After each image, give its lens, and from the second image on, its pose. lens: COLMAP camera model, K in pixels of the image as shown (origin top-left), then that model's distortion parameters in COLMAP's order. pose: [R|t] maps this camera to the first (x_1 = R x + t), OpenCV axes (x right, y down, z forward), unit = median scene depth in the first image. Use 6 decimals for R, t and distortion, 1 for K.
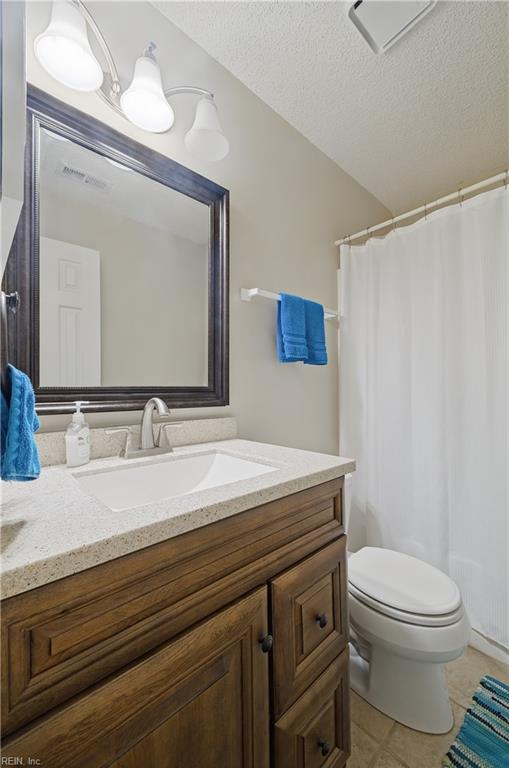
lens RADIAL K [[303.6, 0, 254.0], [0, 303.6, 390.5], [0, 0, 1]] dist [-0.001795, -0.000391]
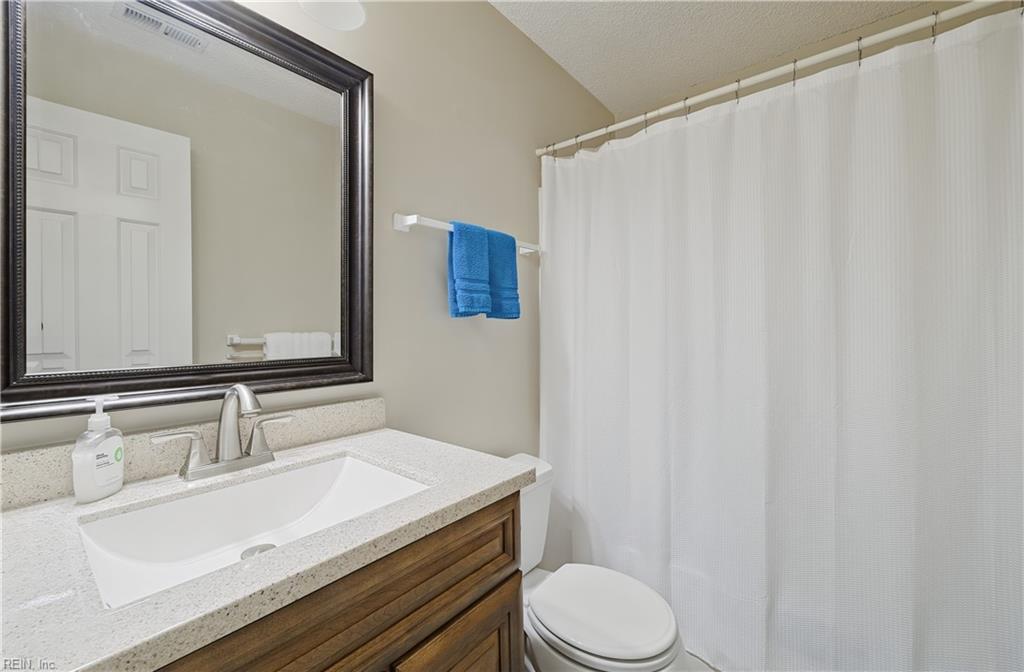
lens RADIAL K [[404.8, 0, 513.9], [0, 404.8, 330.1], [0, 0, 1]] dist [-0.001795, -0.000391]
pose [[0.989058, 0.004490, 0.147456, 0.115672], [-0.004827, 0.999986, 0.001928, -0.084426], [-0.147445, -0.002619, 0.989067, 0.039189]]
